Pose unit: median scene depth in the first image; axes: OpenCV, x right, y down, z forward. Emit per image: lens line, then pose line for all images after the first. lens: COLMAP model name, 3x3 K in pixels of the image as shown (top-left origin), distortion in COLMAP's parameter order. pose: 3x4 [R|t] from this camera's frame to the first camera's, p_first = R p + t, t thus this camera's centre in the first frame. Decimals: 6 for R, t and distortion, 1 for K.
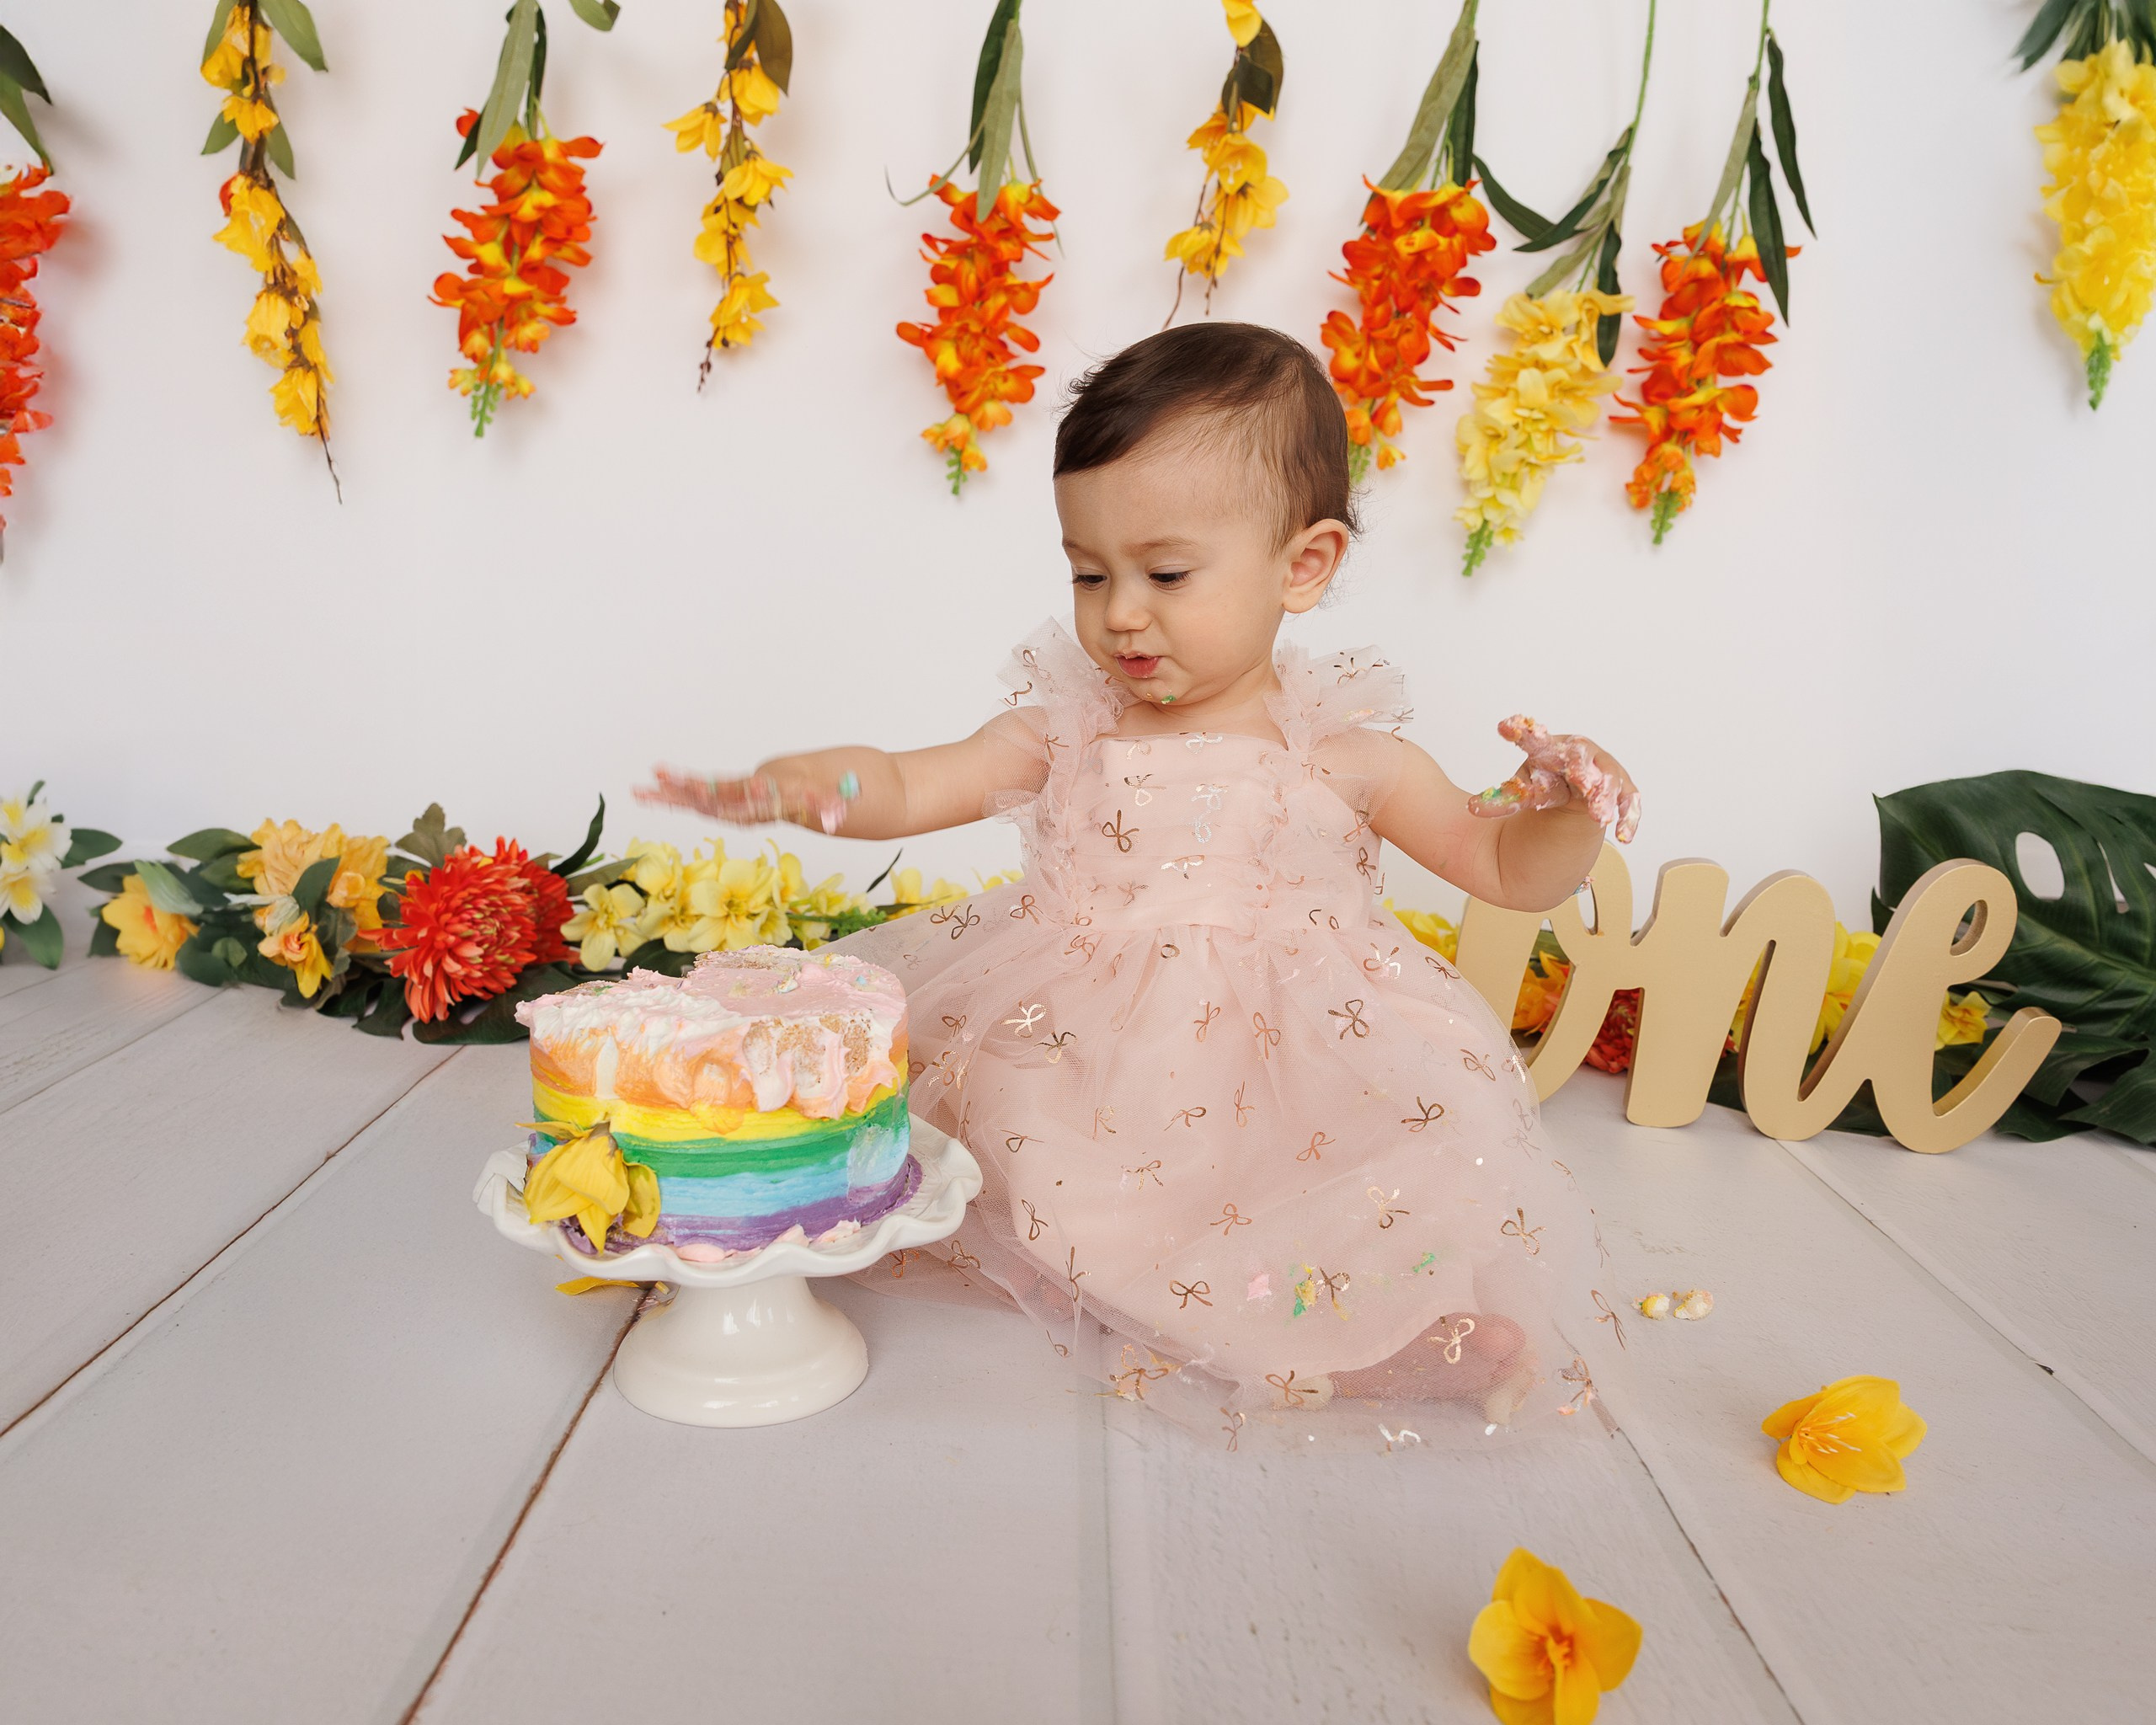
lens RADIAL K [[1854.6, 0, 1023.4], [0, 1854.6, 903.4], [0, 0, 1]] dist [0.012673, -0.003155]
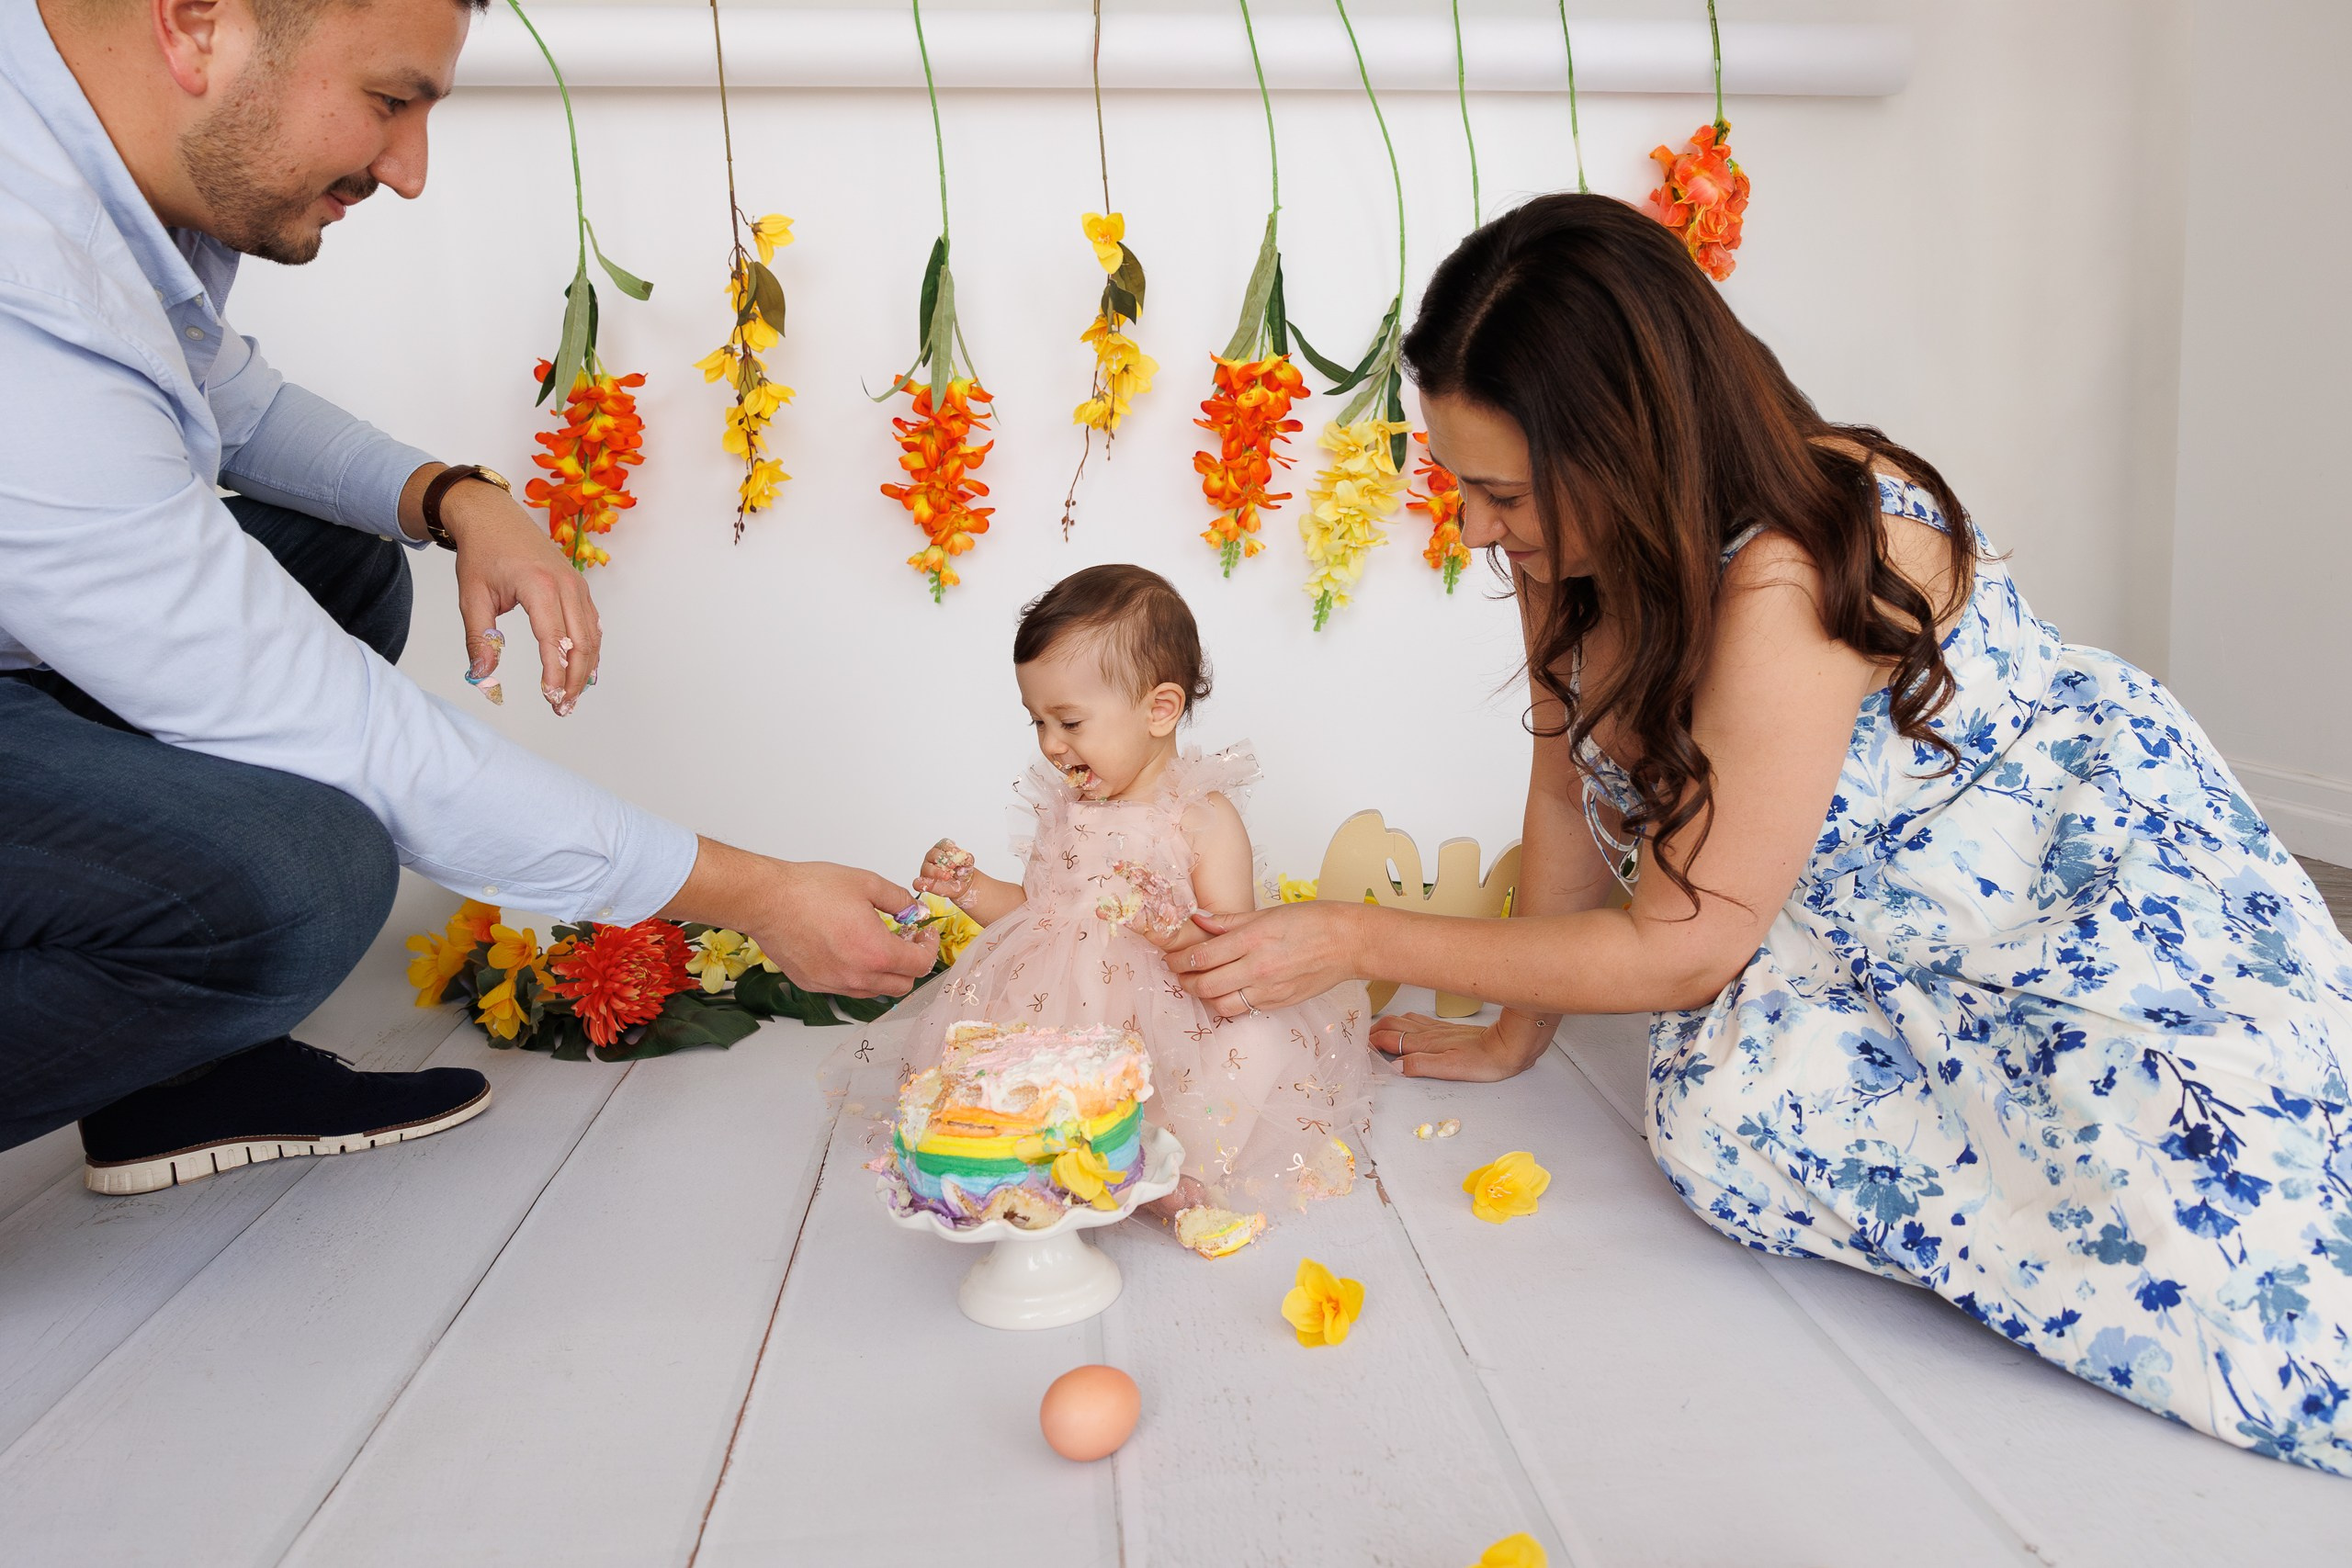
lens RADIAL K [[1641.1, 0, 1180.9], [0, 1641.1, 820.1], [0, 0, 1]] dist [0.014094, 0.006427]
pose [[0.989554, -0.107607, 0.095934, 0.006684], [0.109824, 0.993786, -0.018126, -0.025905], [-0.093387, 0.028472, 0.995223, -0.203966]]
